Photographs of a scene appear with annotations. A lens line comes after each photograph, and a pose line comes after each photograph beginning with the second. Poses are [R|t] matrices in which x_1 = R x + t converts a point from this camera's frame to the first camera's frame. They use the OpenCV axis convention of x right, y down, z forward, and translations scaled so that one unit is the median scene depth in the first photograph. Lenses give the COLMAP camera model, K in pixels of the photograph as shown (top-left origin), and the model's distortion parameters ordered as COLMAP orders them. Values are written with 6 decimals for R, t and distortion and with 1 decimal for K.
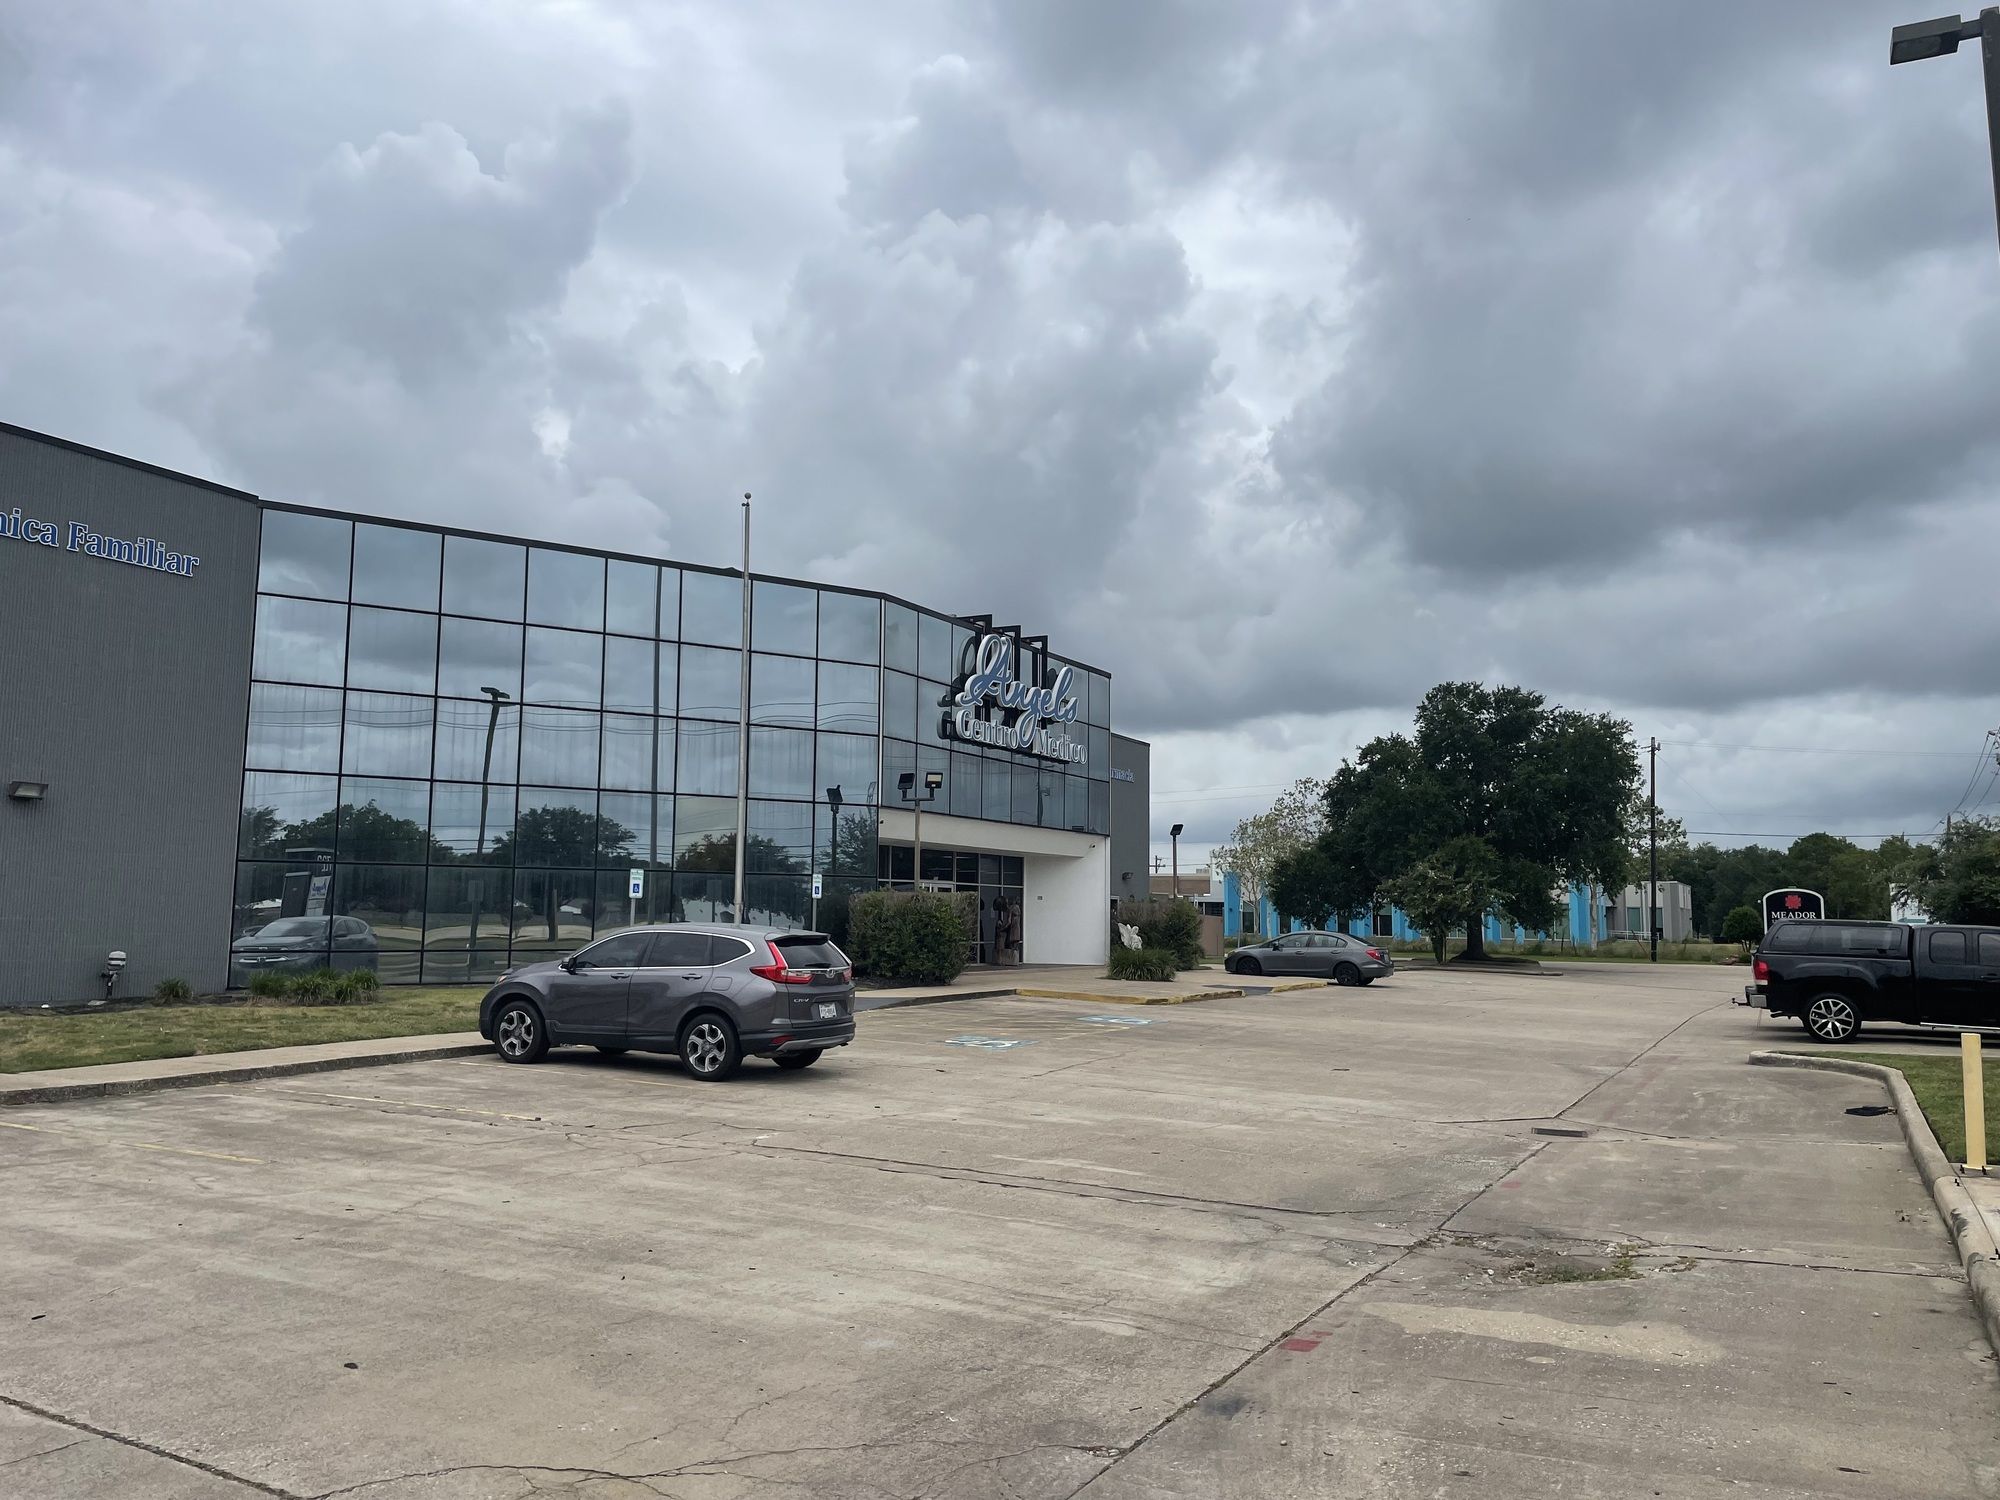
lens RADIAL K [[1511.7, 0, 1026.8], [0, 1511.7, 754.6], [0, 0, 1]] dist [0.076527, -0.094643]
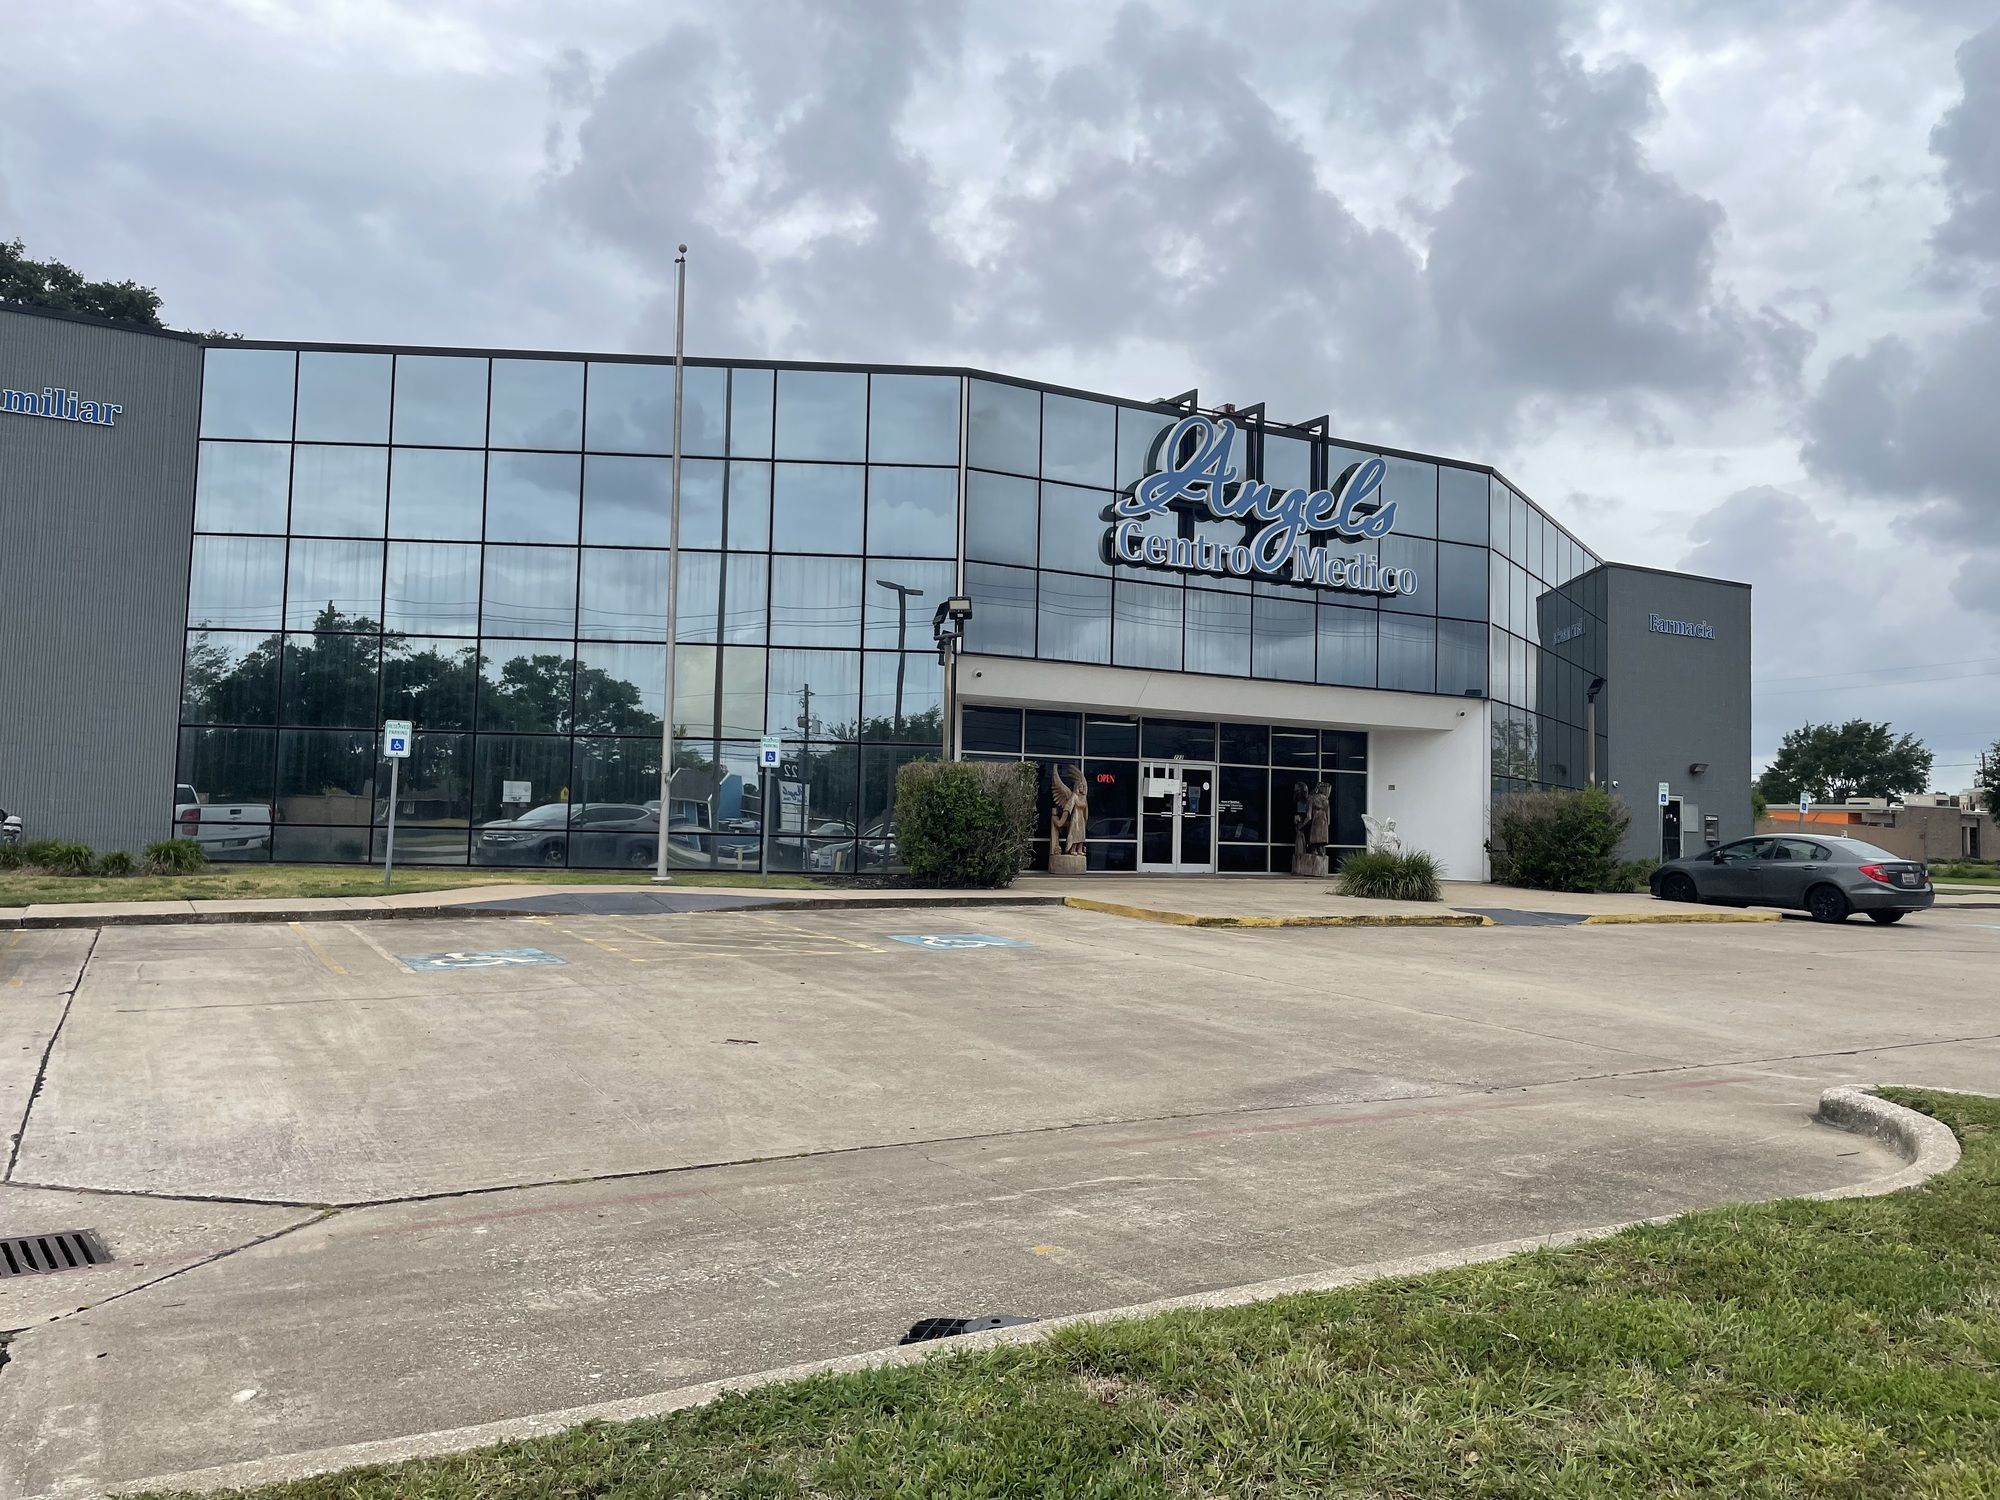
lens RADIAL K [[1511.7, 0, 1012.0], [0, 1511.7, 753.6], [0, 0, 1]] dist [0.076527, -0.094643]
pose [[0.840359, -0.016012, -0.541793, 0.281790], [0.041765, 0.998505, 0.035271, 0.049875], [0.540418, -0.052268, 0.839772, 0.318852]]
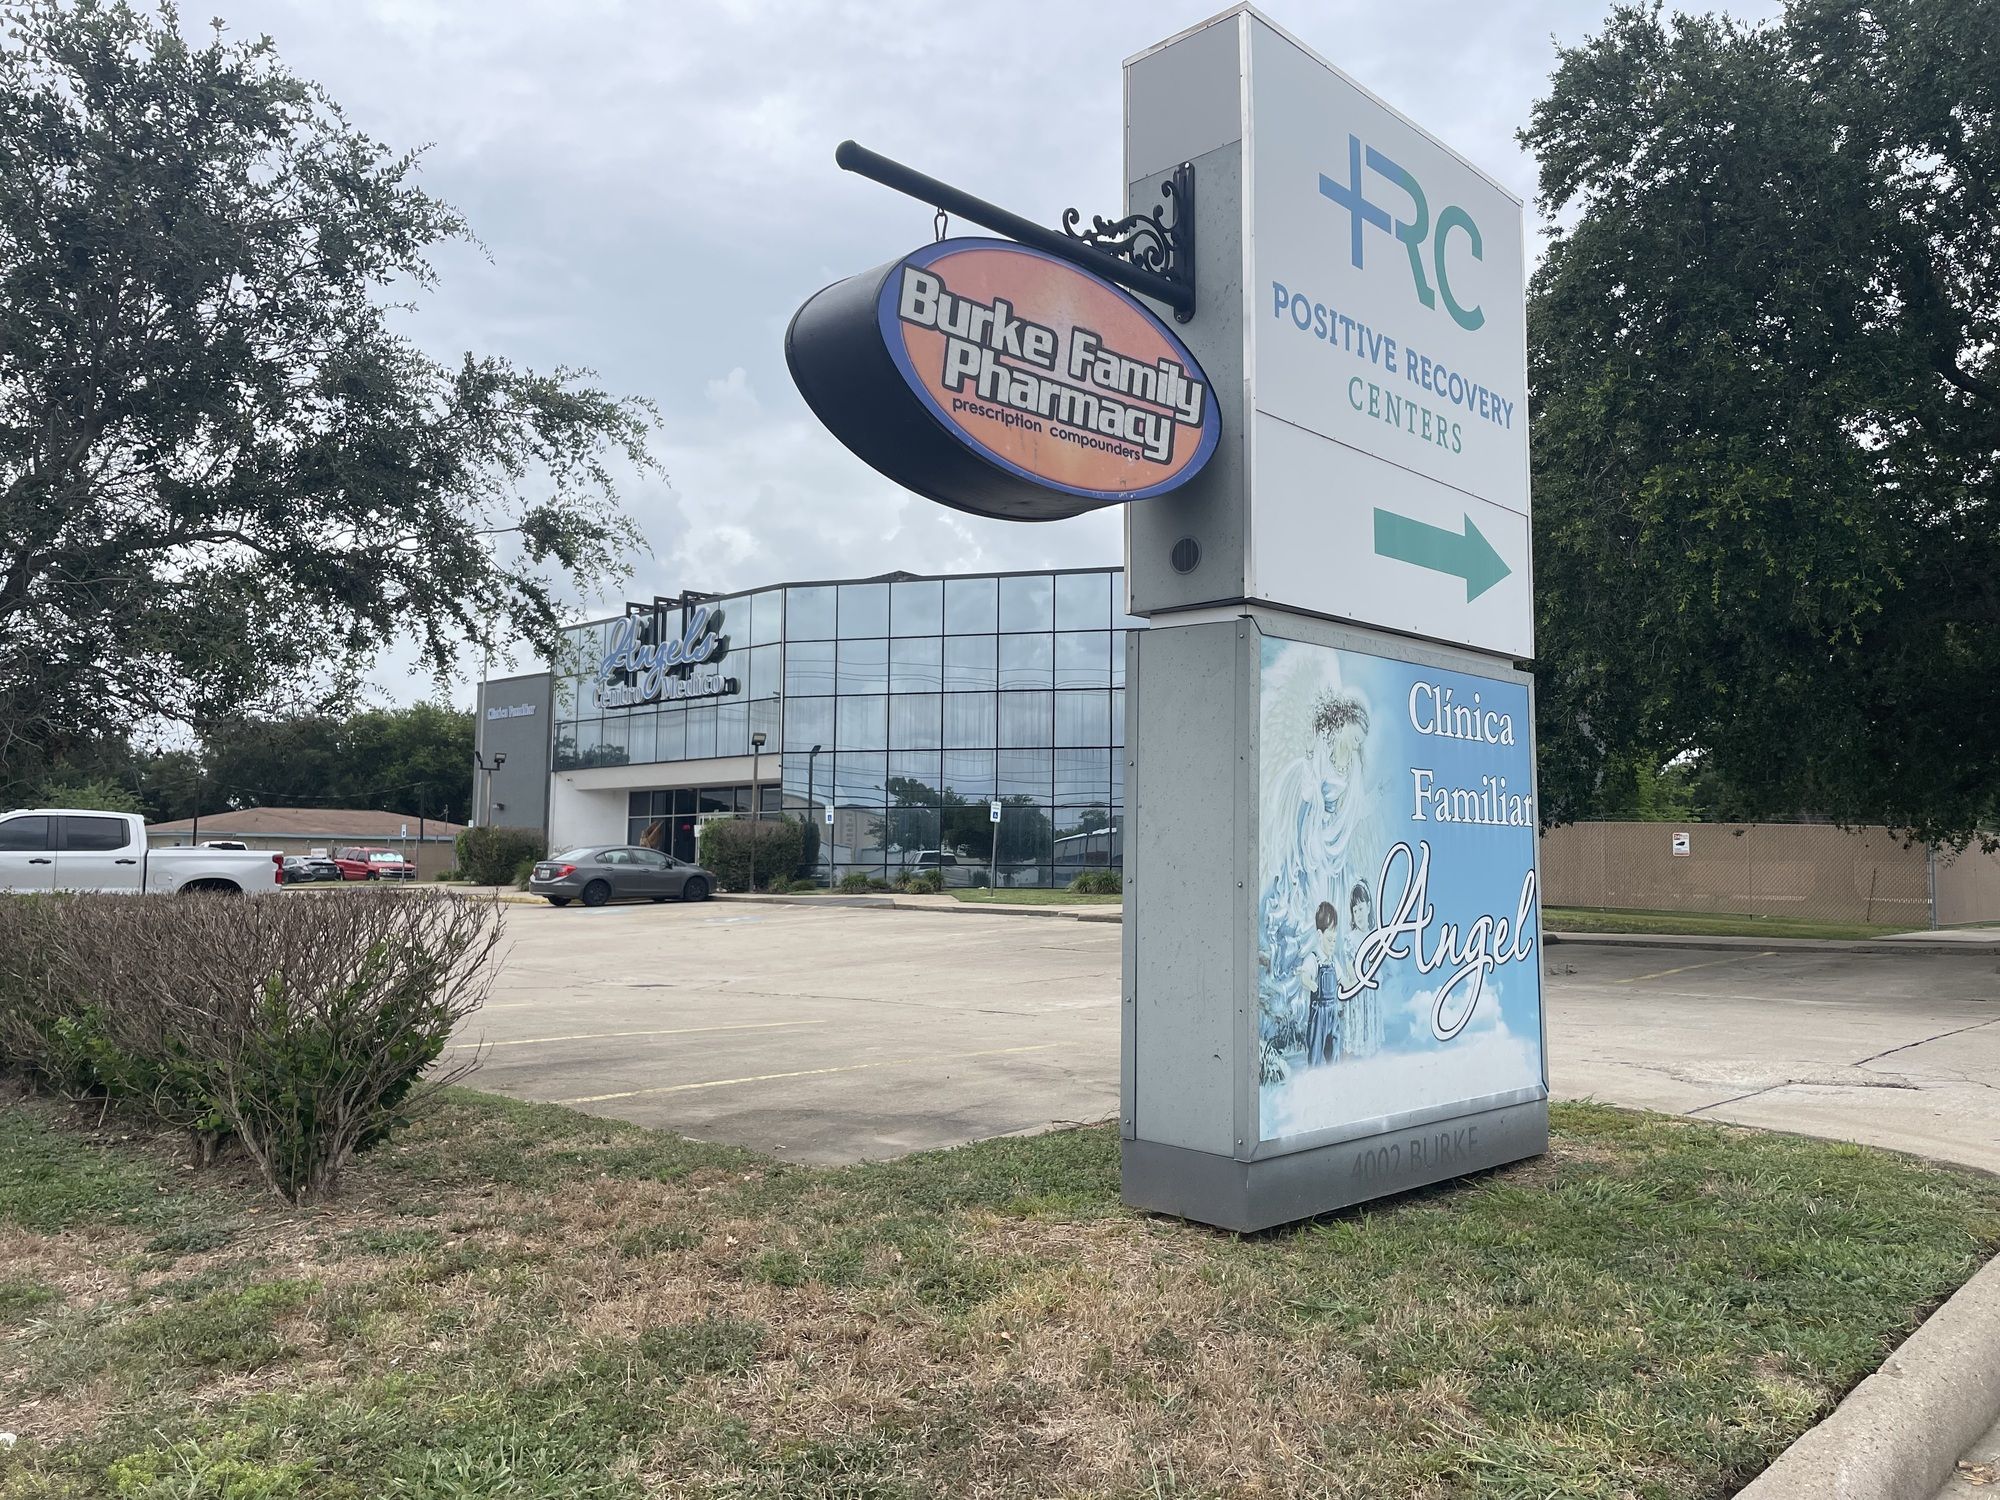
lens RADIAL K [[1511.7, 0, 1001.5], [0, 1511.7, 742.4], [0, 0, 1]] dist [0.076527, -0.094643]
pose [[-0.296179, -0.089944, -0.950888, 1.029608], [0.092060, 0.988233, -0.122151, 0.197053], [0.950685, -0.123718, -0.284414, 1.572507]]
